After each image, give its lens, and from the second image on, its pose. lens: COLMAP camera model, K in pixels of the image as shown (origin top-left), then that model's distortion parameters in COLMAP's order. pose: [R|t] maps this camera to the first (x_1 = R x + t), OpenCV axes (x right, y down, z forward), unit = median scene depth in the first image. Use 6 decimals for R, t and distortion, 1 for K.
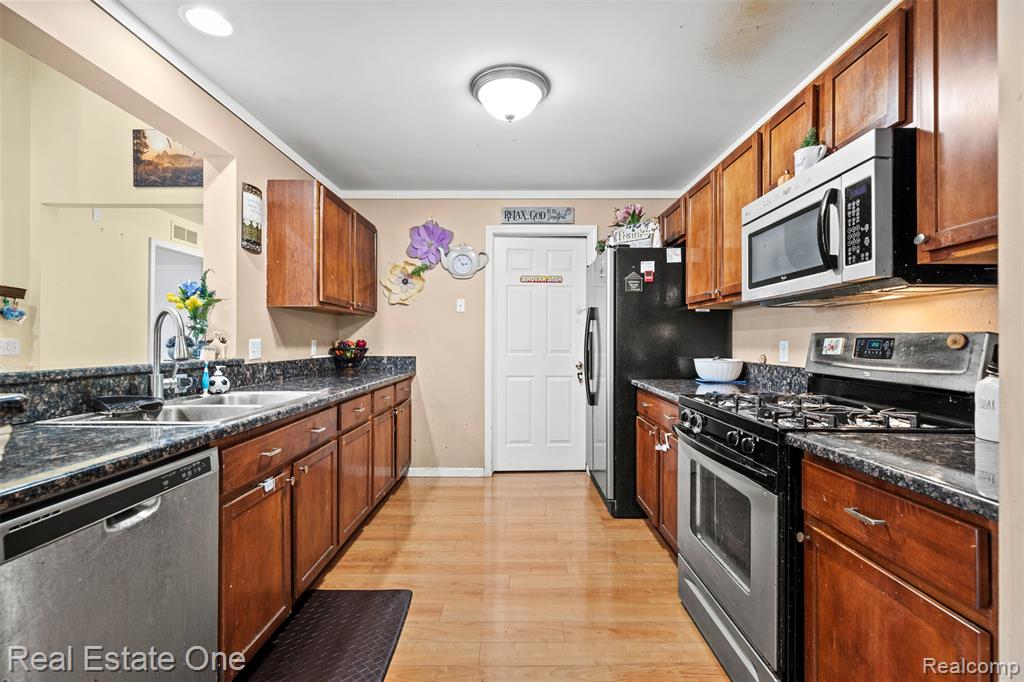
lens RADIAL K [[460.9, 0, 512.0], [0, 460.9, 341.0], [0, 0, 1]] dist [0.000054, 0.000712]
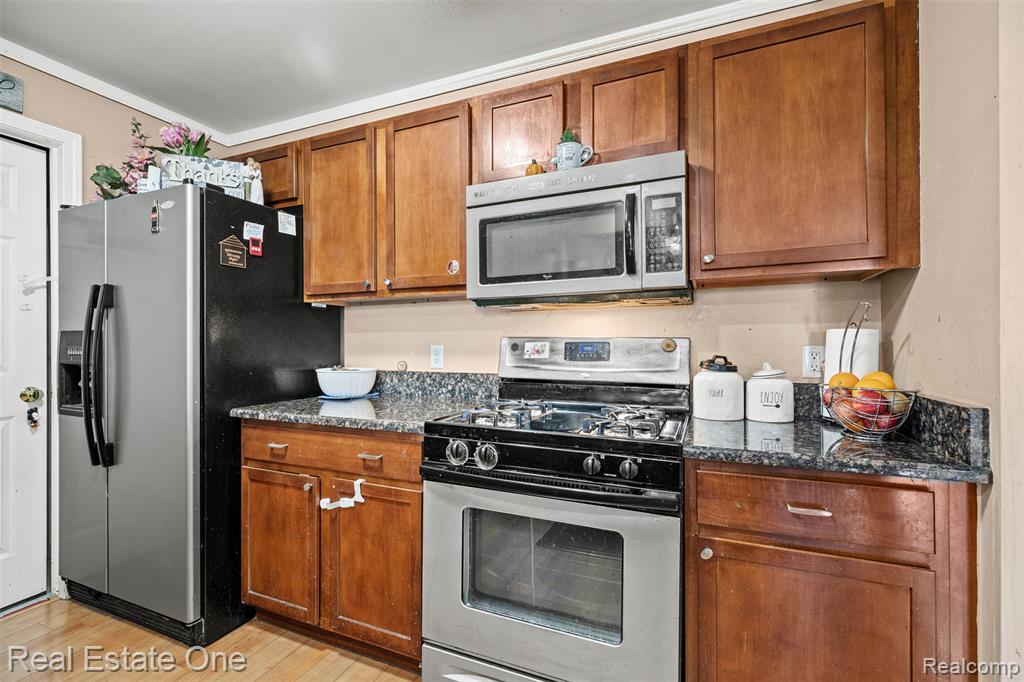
lens RADIAL K [[464.1, 0, 511.0], [0, 464.1, 345.0], [0, 0, 1]] dist [0.000280, 0.000161]
pose [[0.390182, -0.006006, 0.920718, -0.192409], [0.004479, 0.999979, 0.004625, -0.003730], [-0.920727, 0.002319, 0.390201, 0.476190]]
